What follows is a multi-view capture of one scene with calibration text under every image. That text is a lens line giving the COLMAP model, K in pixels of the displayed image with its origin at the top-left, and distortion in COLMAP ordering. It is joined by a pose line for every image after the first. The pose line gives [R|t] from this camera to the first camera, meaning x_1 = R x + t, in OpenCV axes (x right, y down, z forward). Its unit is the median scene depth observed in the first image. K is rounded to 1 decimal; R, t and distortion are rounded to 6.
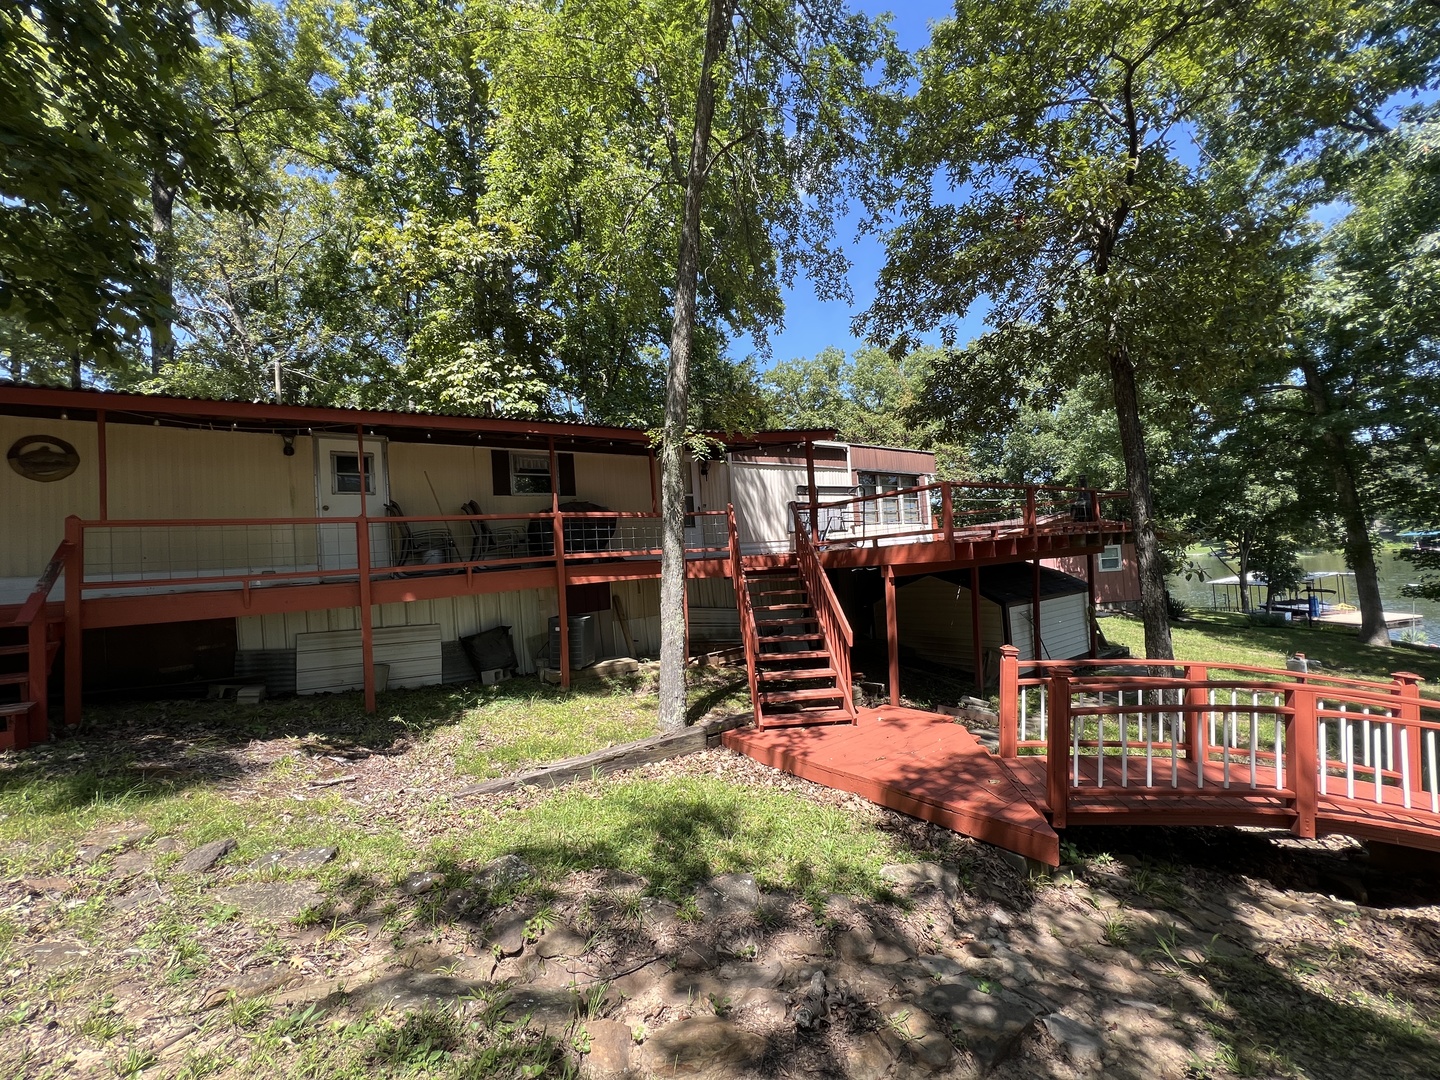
lens RADIAL K [[579.6, 0, 719.3], [0, 579.6, 542.4], [0, 0, 1]] dist [-0.002544, 0.001055]
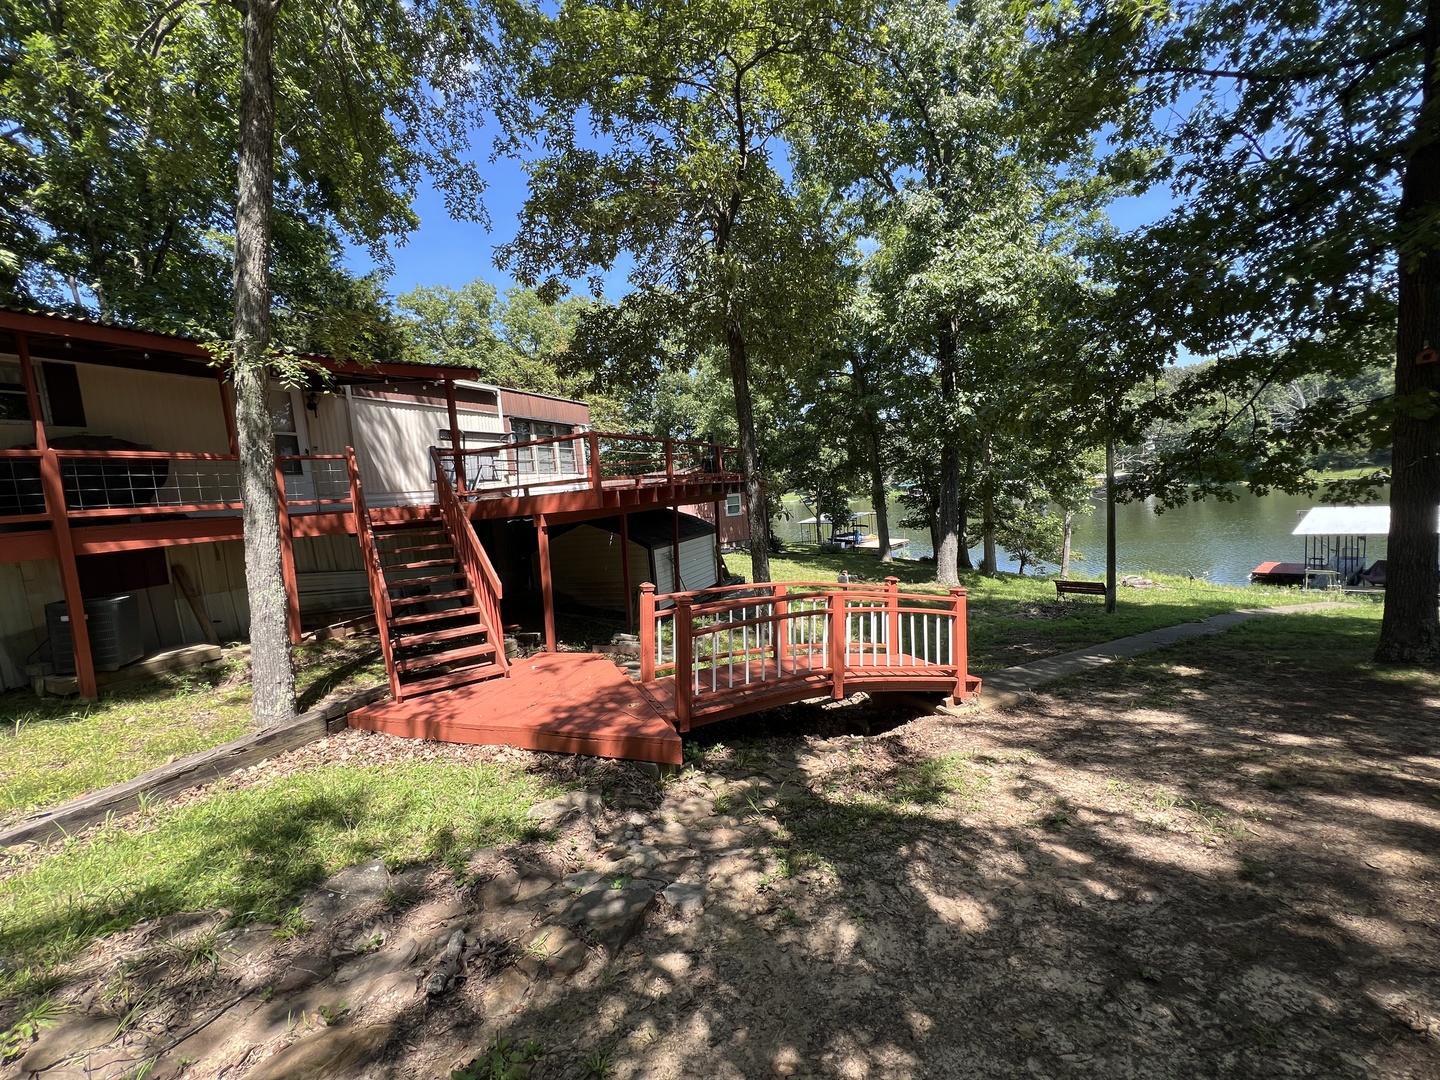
lens RADIAL K [[579.6, 0, 719.3], [0, 579.6, 542.4], [0, 0, 1]] dist [-0.002544, 0.001055]
pose [[0.845228, -0.052400, 0.531831, 0.026551], [0.007746, 0.996278, 0.085851, 0.005820], [-0.534350, -0.068444, 0.842487, -0.002331]]
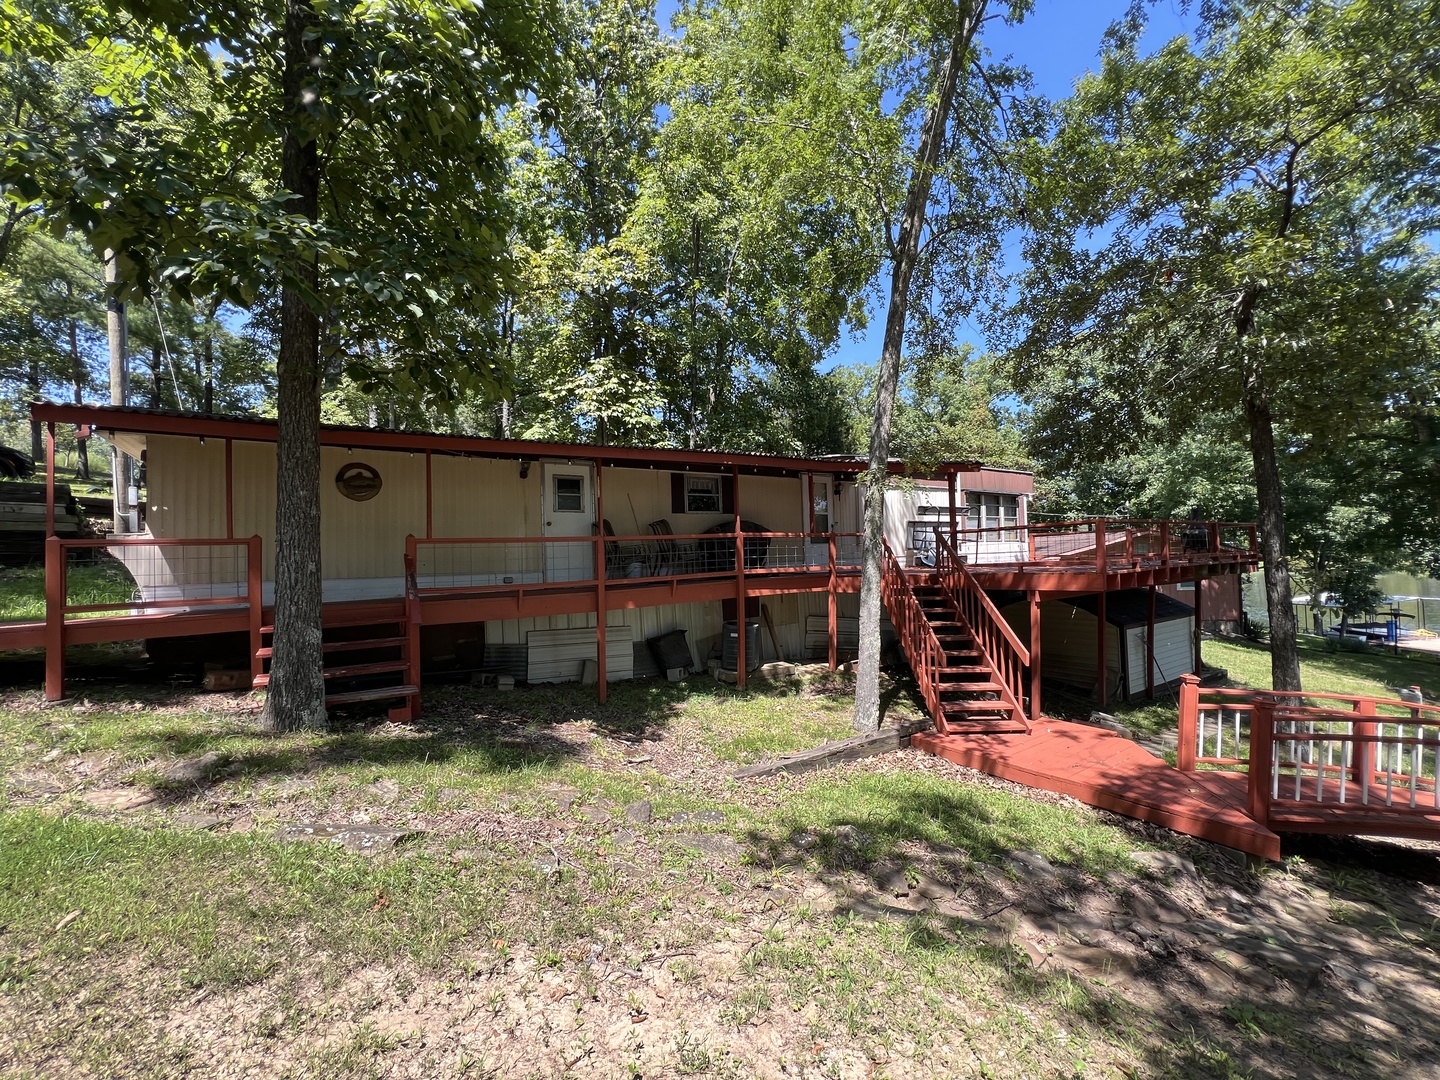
lens RADIAL K [[579.6, 0, 719.3], [0, 579.6, 542.4], [0, 0, 1]] dist [-0.002544, 0.001055]
pose [[0.998007, 0.035349, -0.052263, -0.329610], [-0.034864, 0.999340, 0.010171, -0.054762], [0.052588, -0.008329, 0.998582, -0.171327]]
